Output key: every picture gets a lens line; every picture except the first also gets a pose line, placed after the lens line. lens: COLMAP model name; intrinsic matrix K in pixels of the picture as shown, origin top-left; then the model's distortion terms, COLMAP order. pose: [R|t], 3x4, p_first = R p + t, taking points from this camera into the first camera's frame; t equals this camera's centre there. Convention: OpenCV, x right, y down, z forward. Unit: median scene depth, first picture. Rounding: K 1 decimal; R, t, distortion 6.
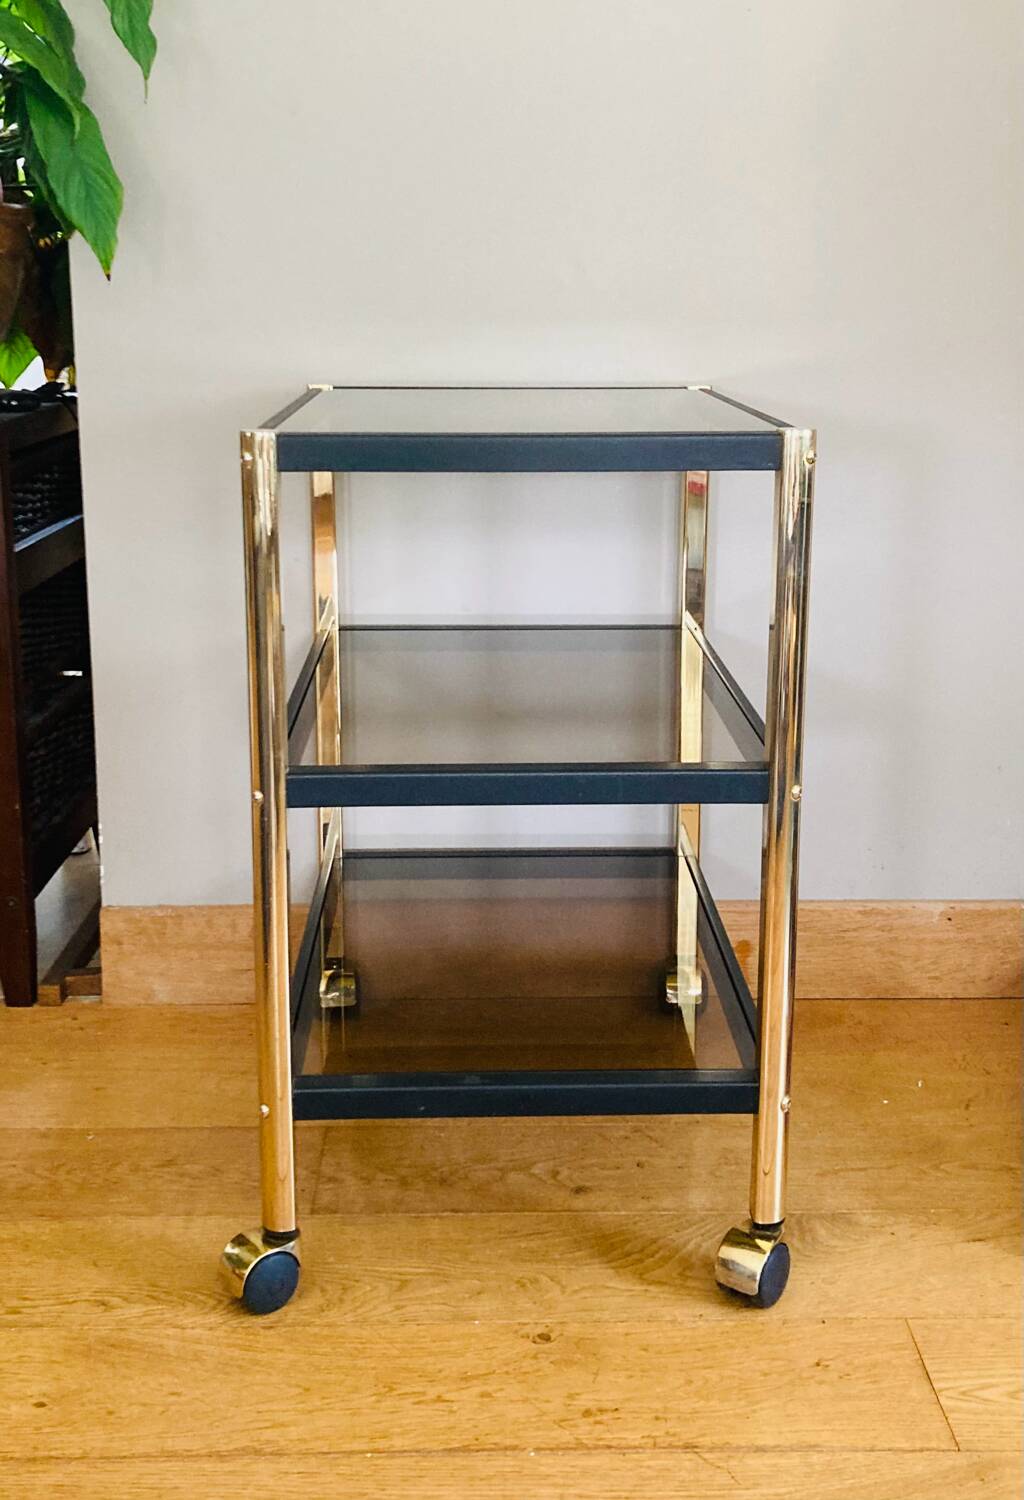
lens RADIAL K [[1683.3, 0, 524.2], [0, 1683.3, 655.6], [0, 0, 1]] dist [0.008736, 0.000000]
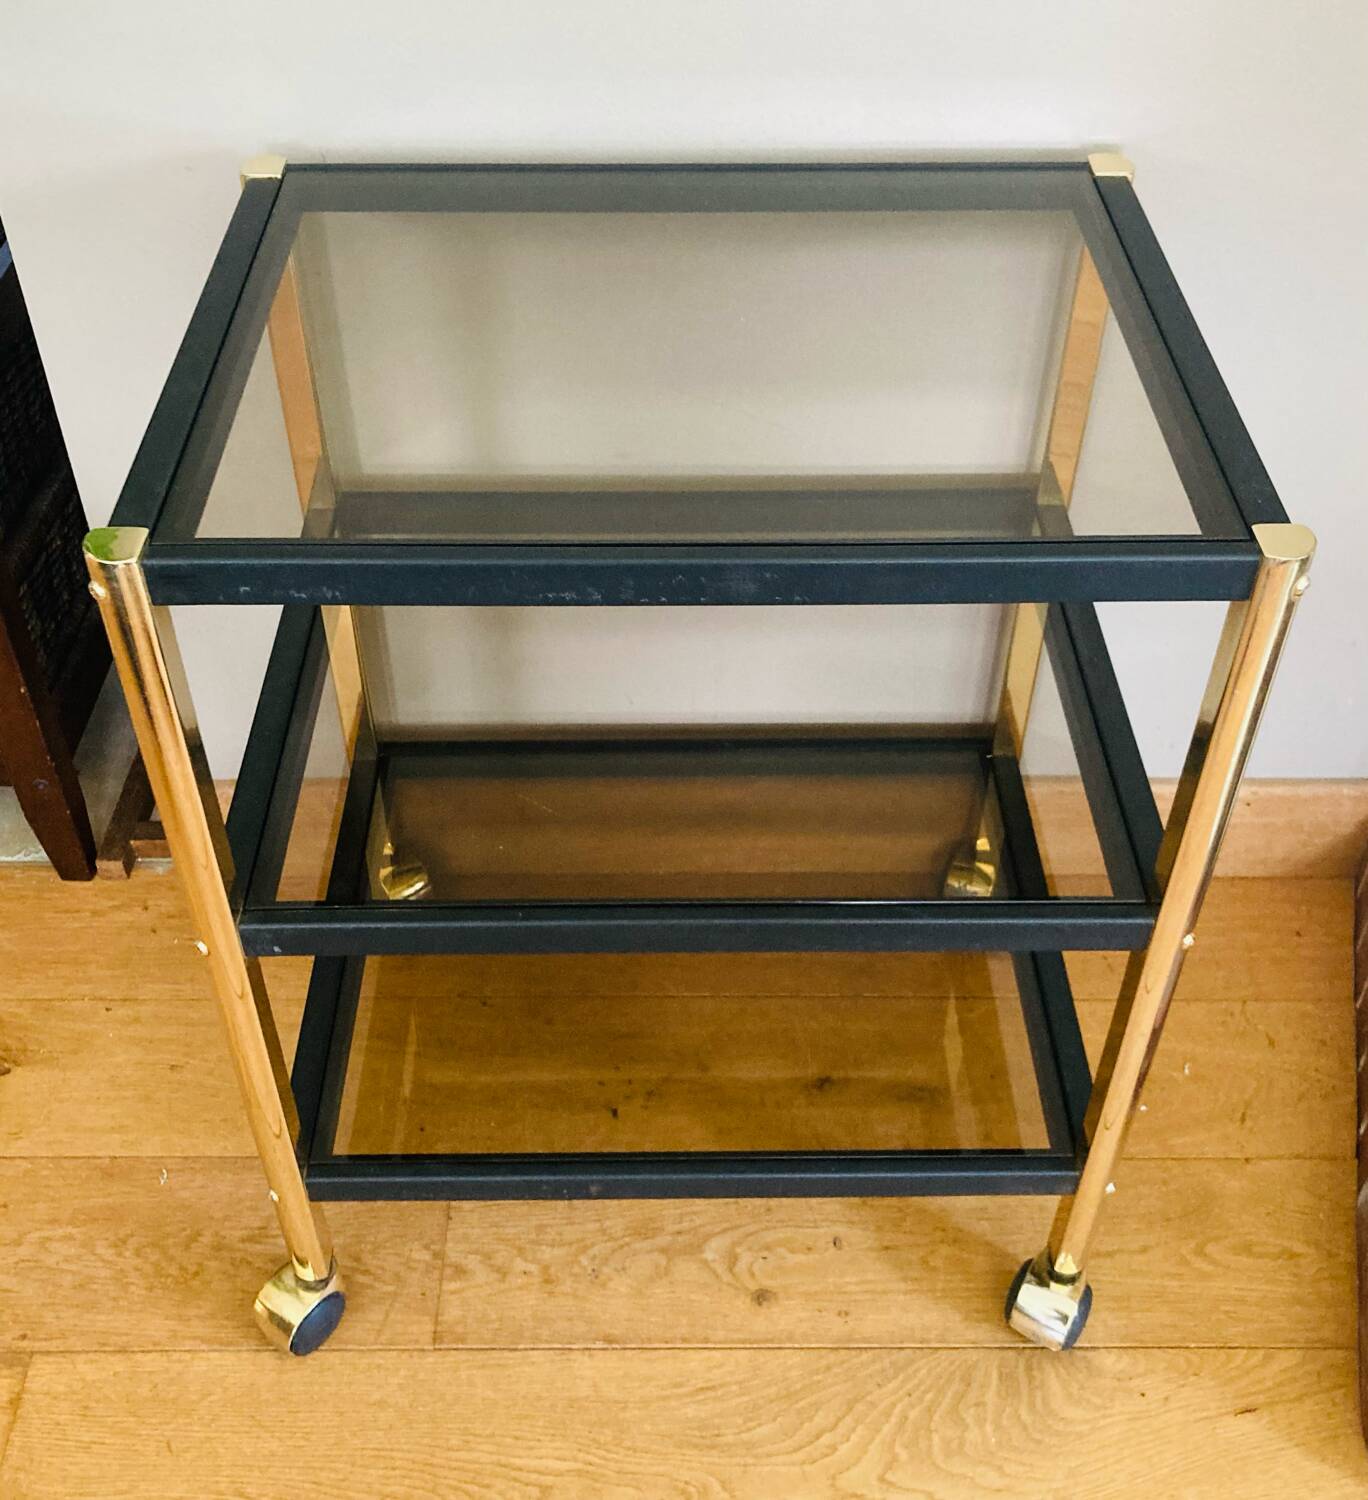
lens RADIAL K [[1648.2, 0, 692.5], [0, 1648.2, 714.7], [0, 0, 1]] dist [0.029627, 0.000000]
pose [[0.999859, 0.014377, -0.008704, 0.002267], [-0.007967, 0.861466, 0.507753, -0.332131], [0.014798, -0.507612, 0.861459, 0.449231]]
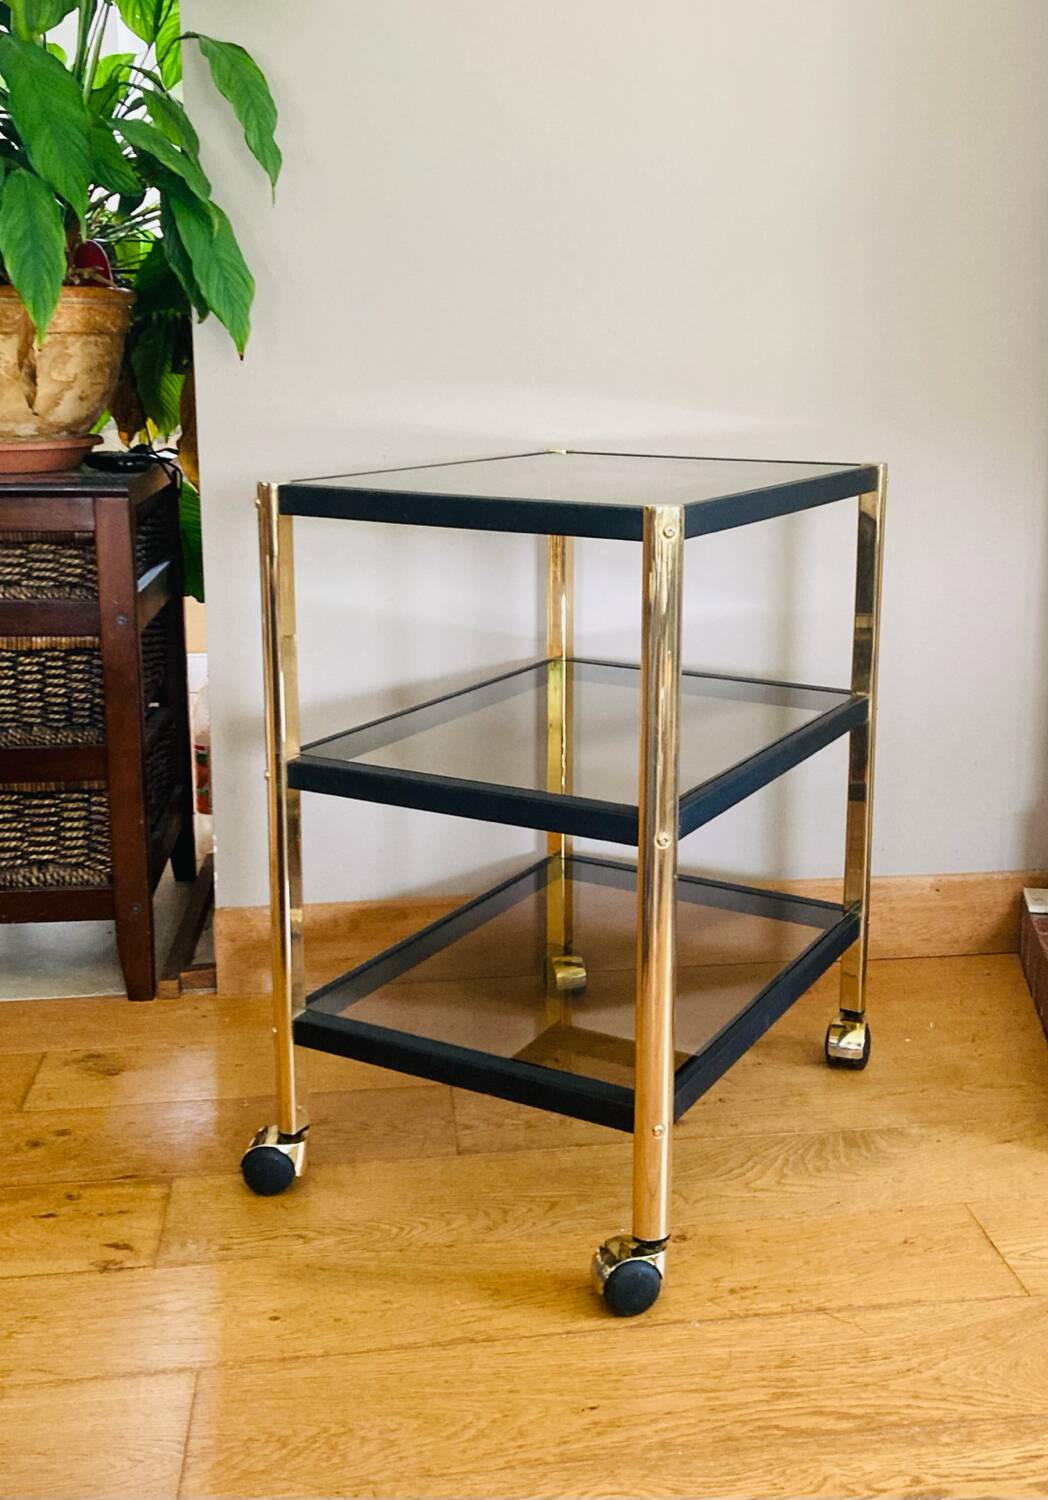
lens RADIAL K [[1567.1, 0, 606.4], [0, 1567.1, 662.5], [0, 0, 1]] dist [0.000218, 0.000000]
pose [[0.991408, -0.021054, 0.129101, -0.152797], [0.023049, 0.999637, -0.013973, 0.005877], [-0.128759, 0.016829, 0.991533, -0.098035]]
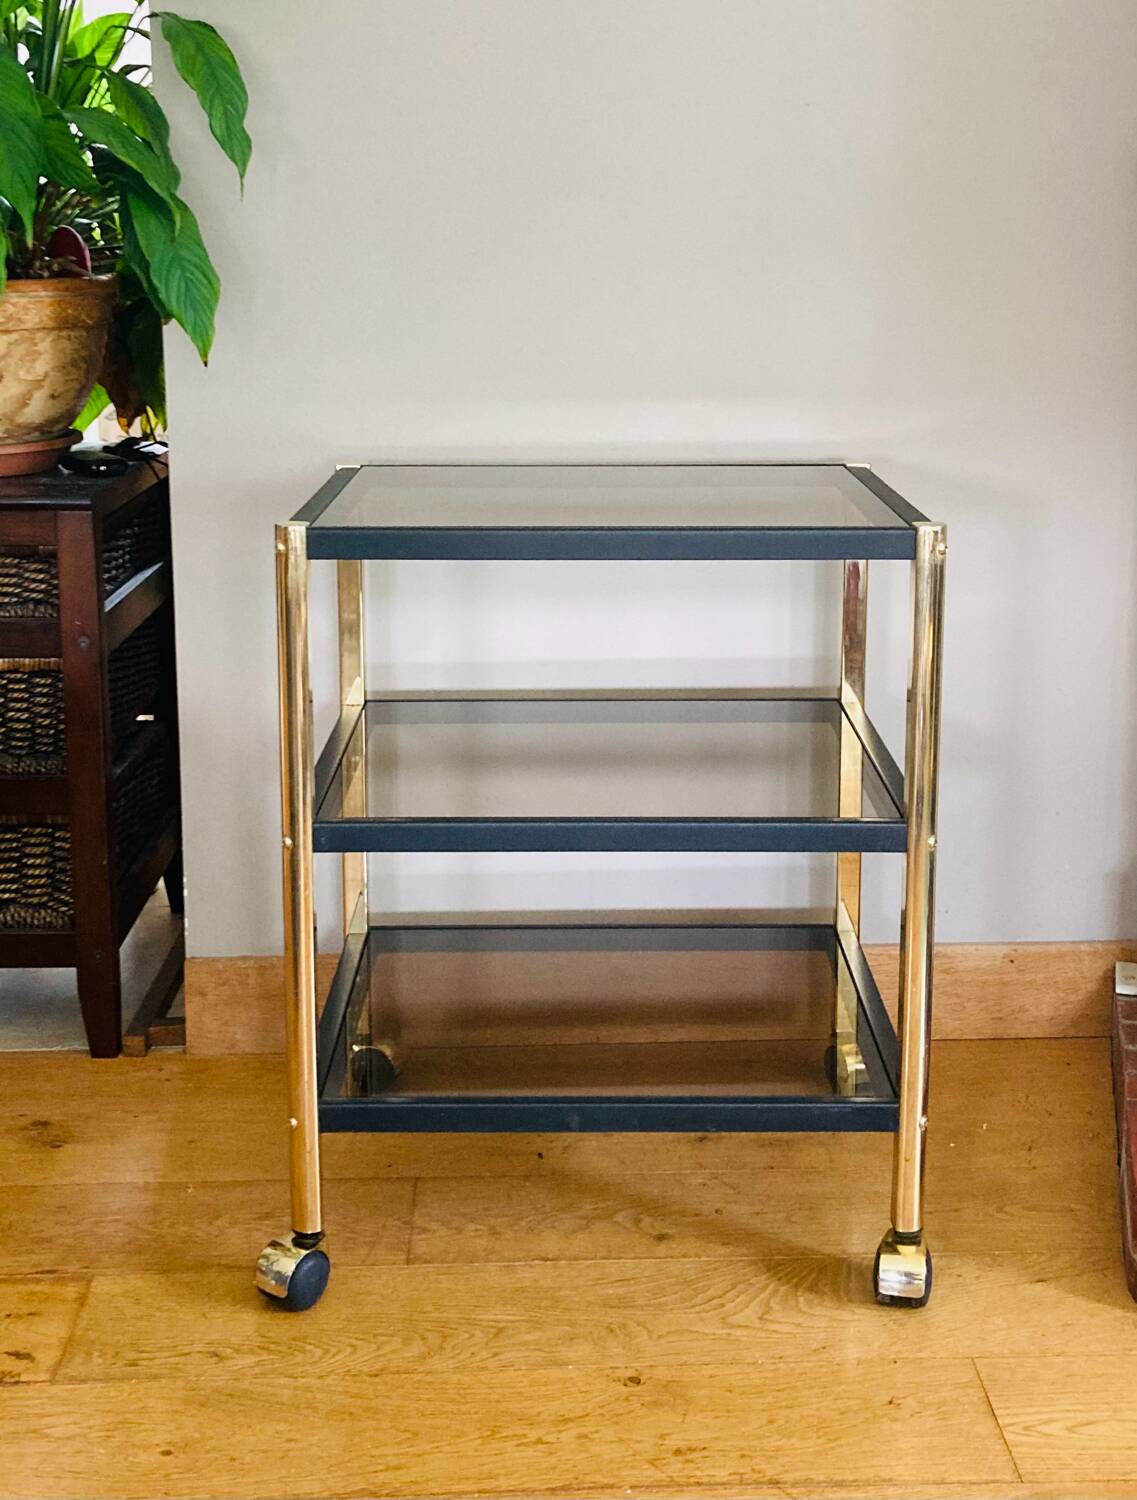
lens RADIAL K [[1821.3, 0, 594.1], [0, 1821.3, 558.0], [0, 0, 1]] dist [0.016171, 0.000000]
pose [[0.999812, -0.006878, 0.018145, -0.026750], [0.007569, 0.999238, -0.038301, -0.061426], [-0.017867, 0.038431, 0.999102, -0.149599]]
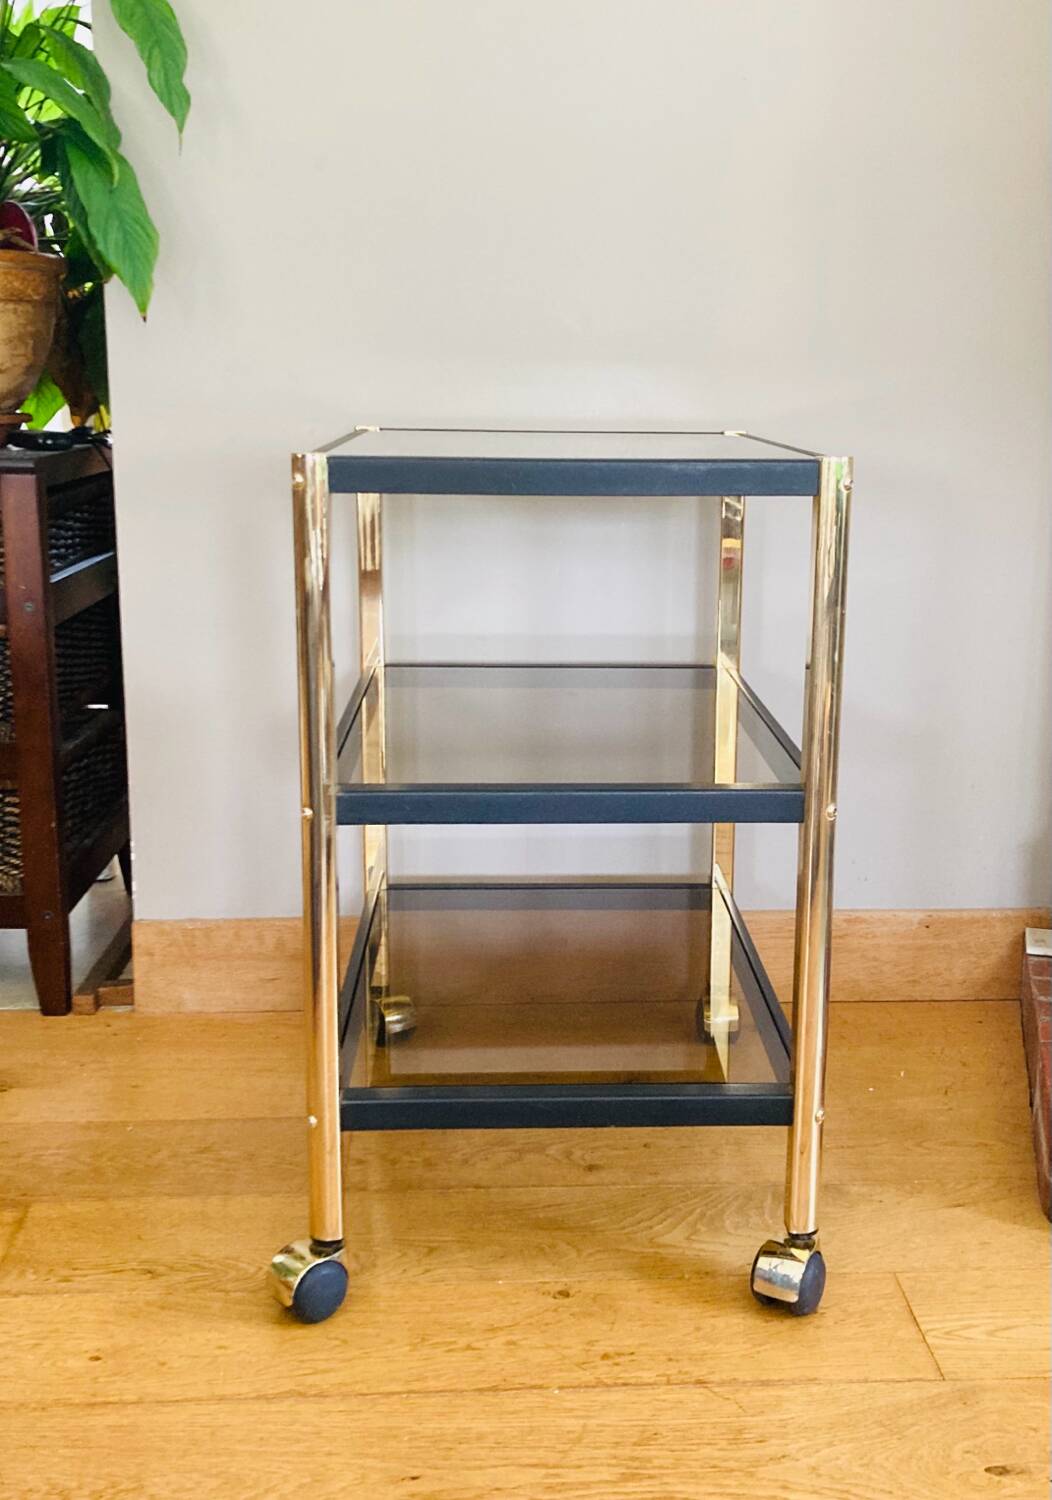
lens RADIAL K [[1618.8, 0, 584.7], [0, 1618.8, 728.0], [0, 0, 1]] dist [0.000655, 0.000000]
pose [[0.998911, -0.001190, 0.046651, -0.019506], [0.001161, 0.999999, 0.000647, 0.035072], [-0.046652, -0.000593, 0.998911, -0.032970]]
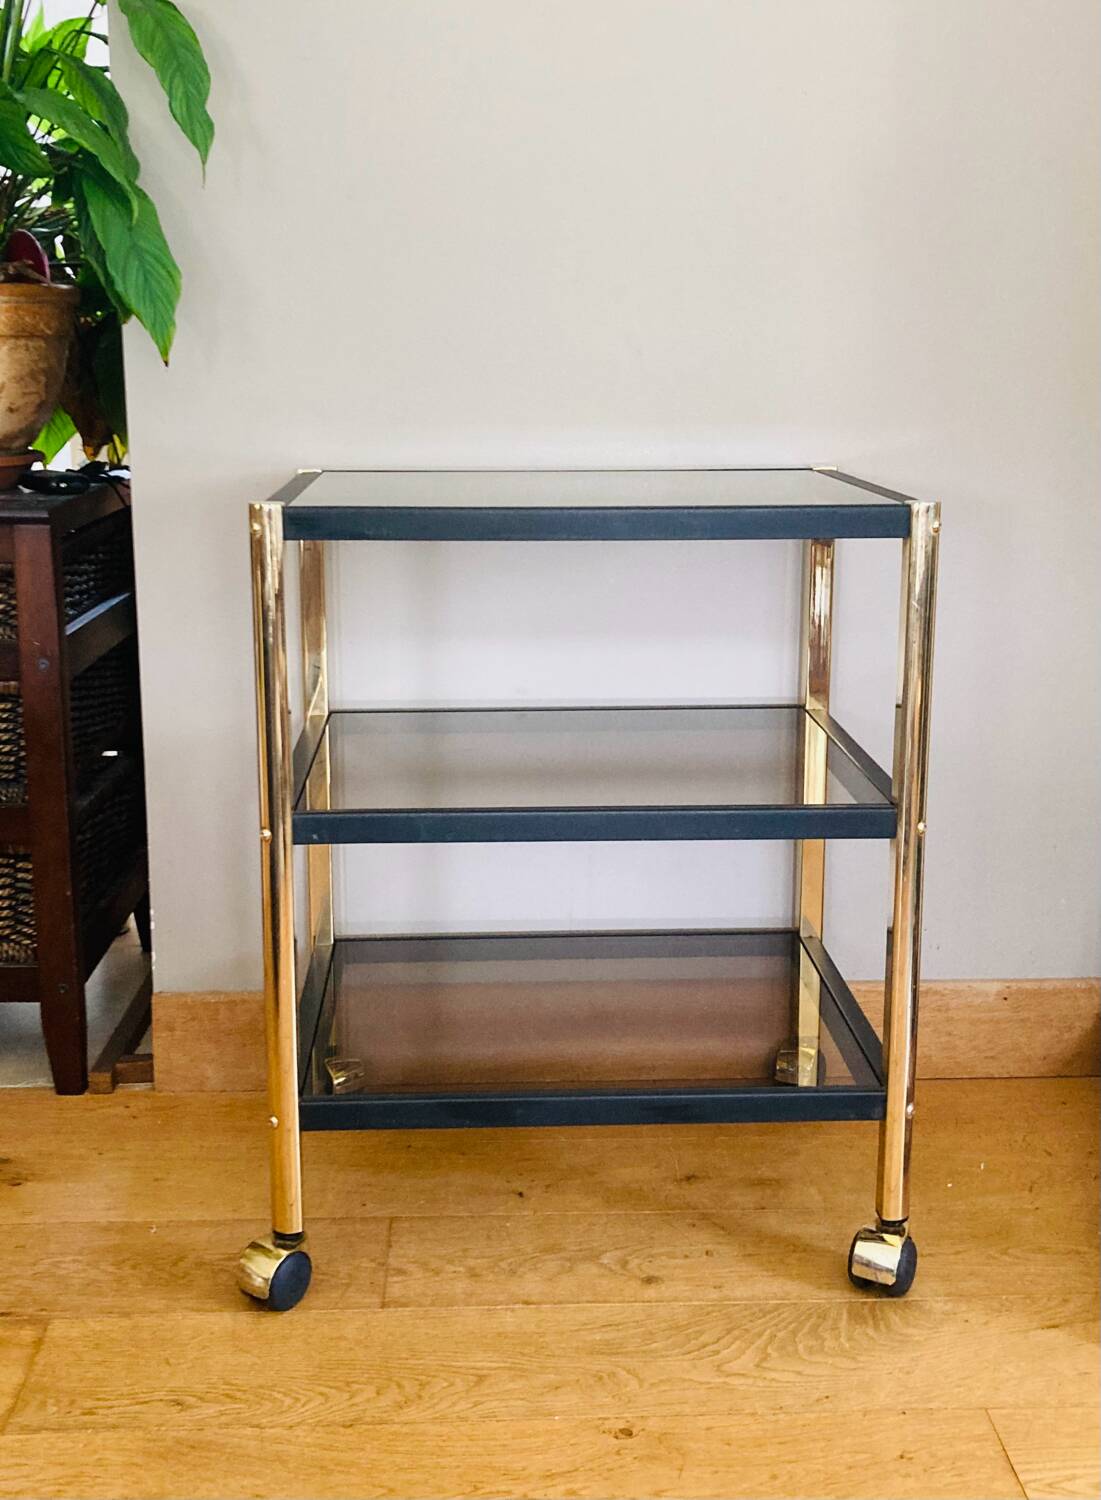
lens RADIAL K [[1700.6, 0, 553.4], [0, 1700.6, 700.9], [0, 0, 1]] dist [0.007228, 0.000000]
pose [[0.999848, -0.005585, 0.016537, -0.038846], [0.005694, 0.999962, -0.006555, -0.018325], [-0.016500, 0.006649, 0.999842, -0.006447]]
